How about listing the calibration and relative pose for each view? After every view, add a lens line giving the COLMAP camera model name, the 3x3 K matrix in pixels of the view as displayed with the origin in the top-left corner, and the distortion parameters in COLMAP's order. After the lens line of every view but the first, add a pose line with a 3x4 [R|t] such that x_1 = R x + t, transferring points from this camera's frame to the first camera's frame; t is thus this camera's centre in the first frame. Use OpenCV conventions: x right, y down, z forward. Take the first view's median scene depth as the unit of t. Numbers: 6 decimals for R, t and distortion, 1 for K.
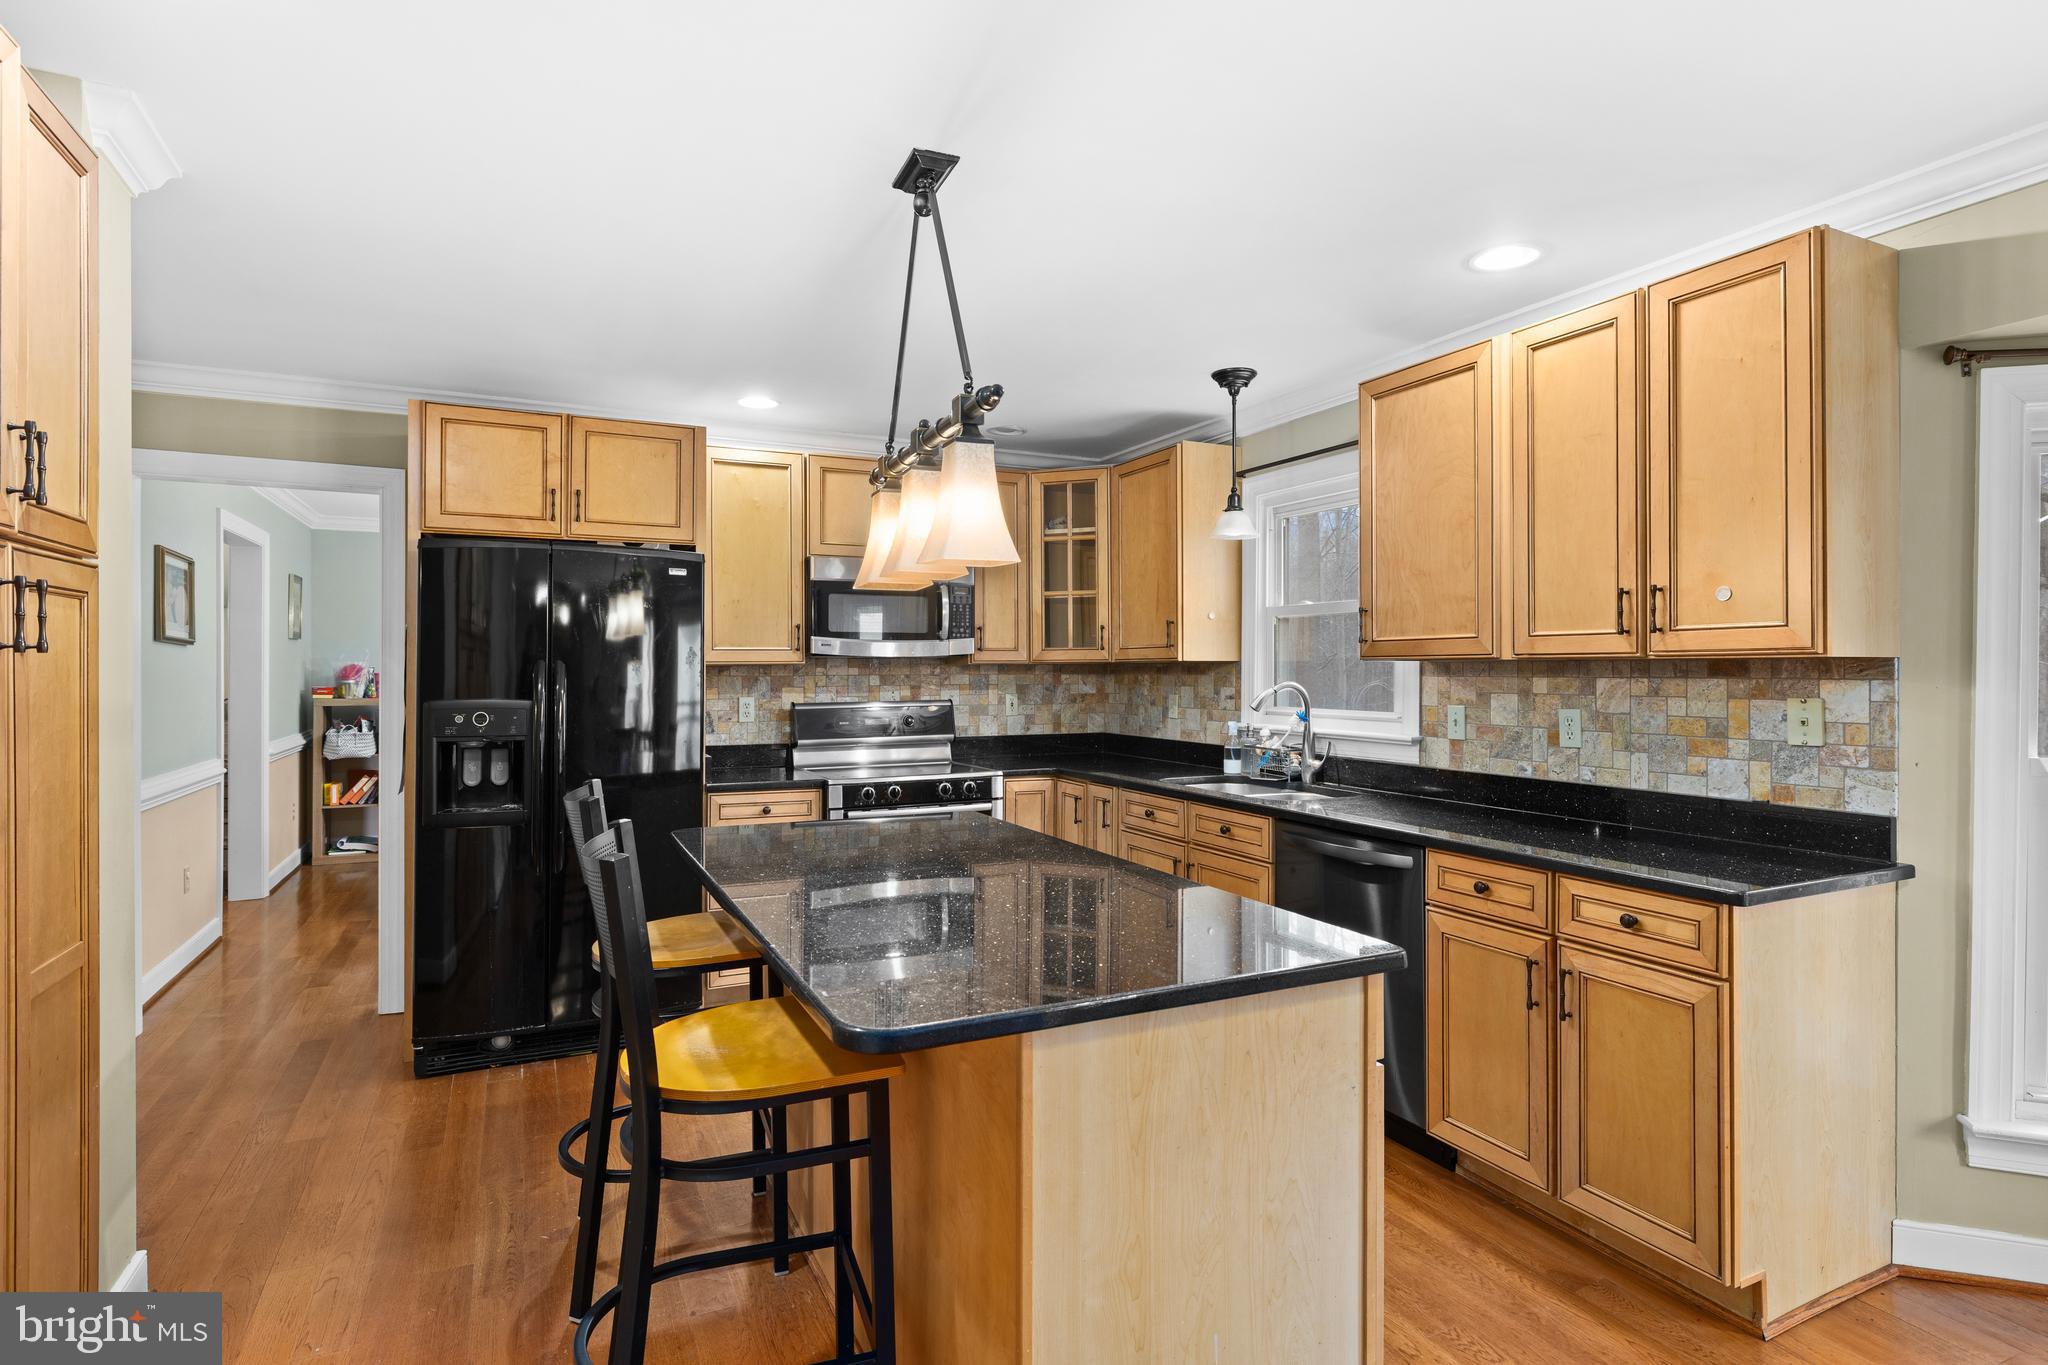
lens RADIAL K [[1003.5, 0, 1010.0], [0, 1003.5, 667.5], [0, 0, 1]] dist [-0.004086, 0.000917]
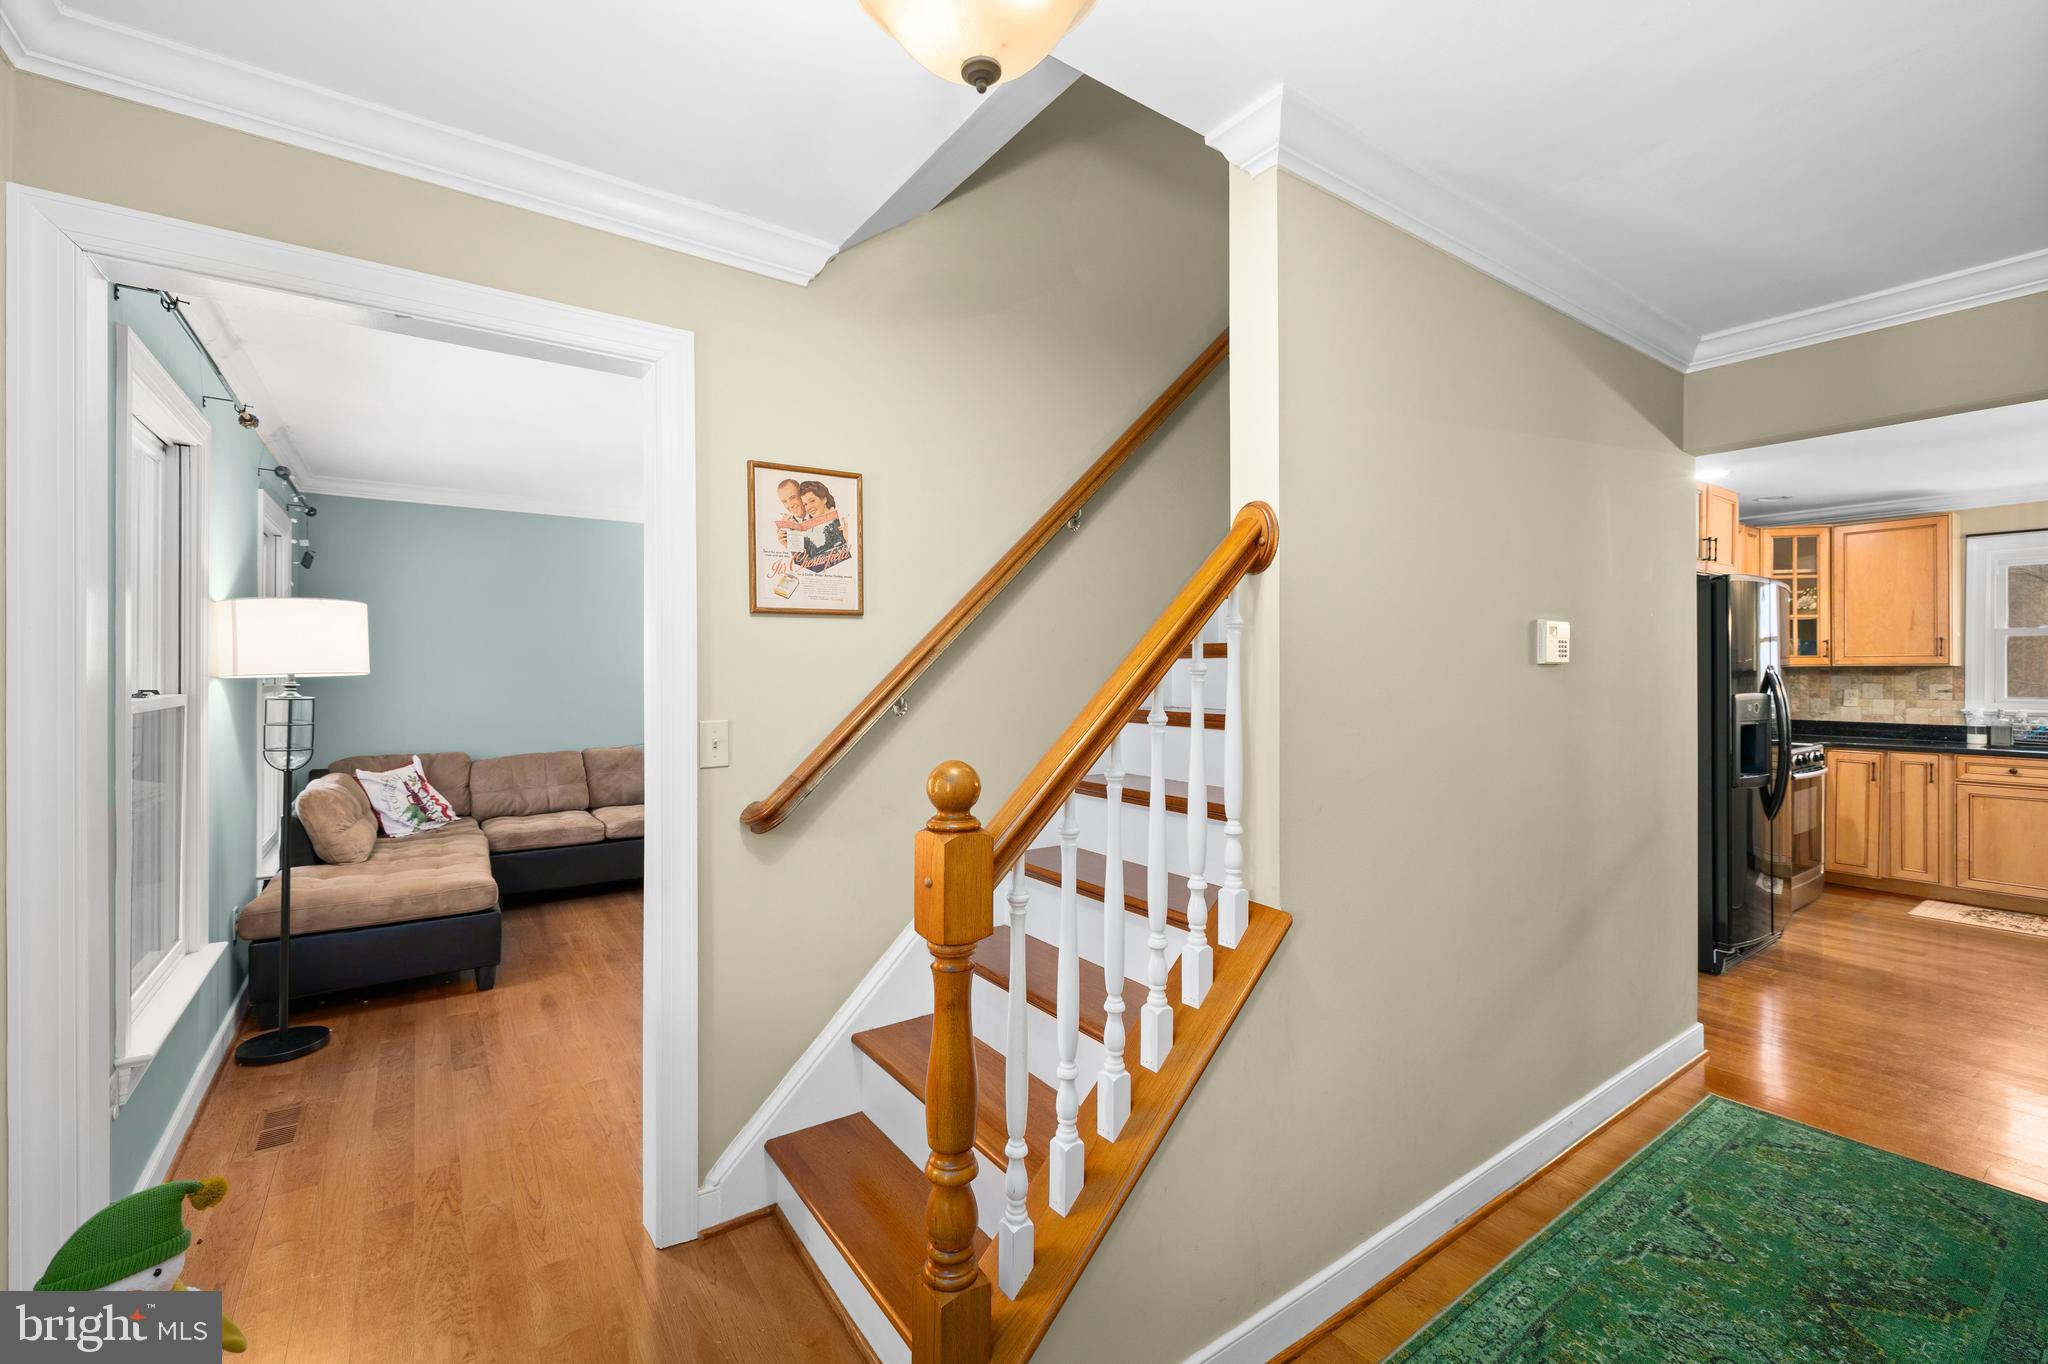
lens RADIAL K [[885.6, 0, 1023.7], [0, 885.6, 660.2], [0, 0, 1]] dist [0.010543, 0.000177]
pose [[0.987530, -0.001154, 0.157428, -1.527328], [0.001507, 0.999997, -0.002123, -0.016607], [-0.157425, 0.002334, 0.987528, -0.065757]]
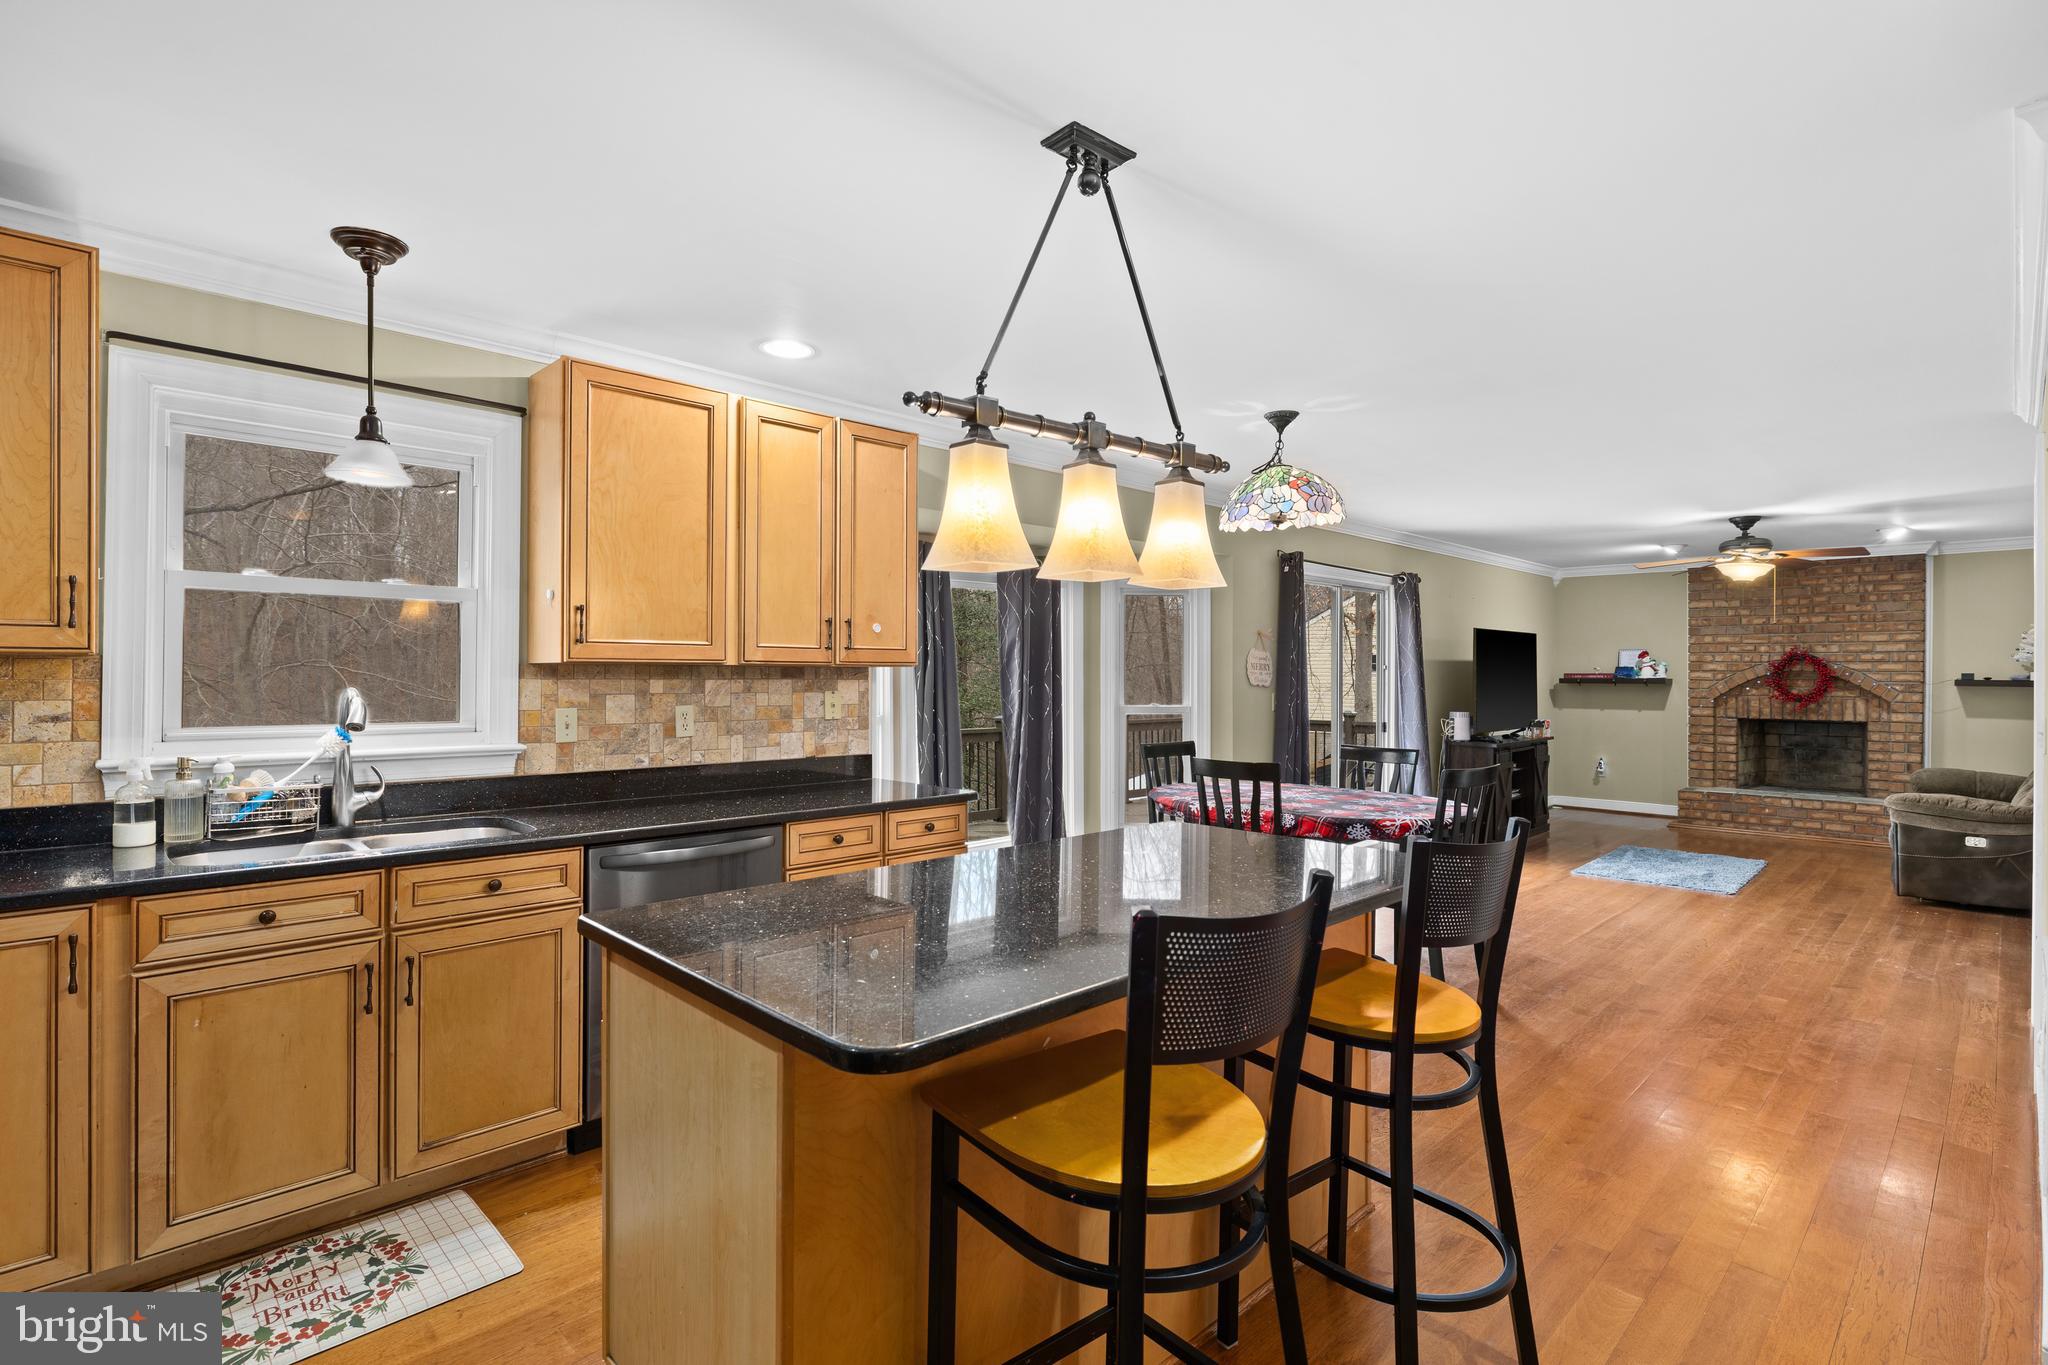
lens RADIAL K [[955.1, 0, 1026.8], [0, 955.1, 679.6], [0, 0, 1]] dist [-0.016238, -0.002225]
pose [[-0.302346, -0.008080, 0.953164, -0.531272], [-0.008198, 0.999949, 0.005876, 0.000126], [-0.953163, -0.006037, -0.302396, 0.762253]]
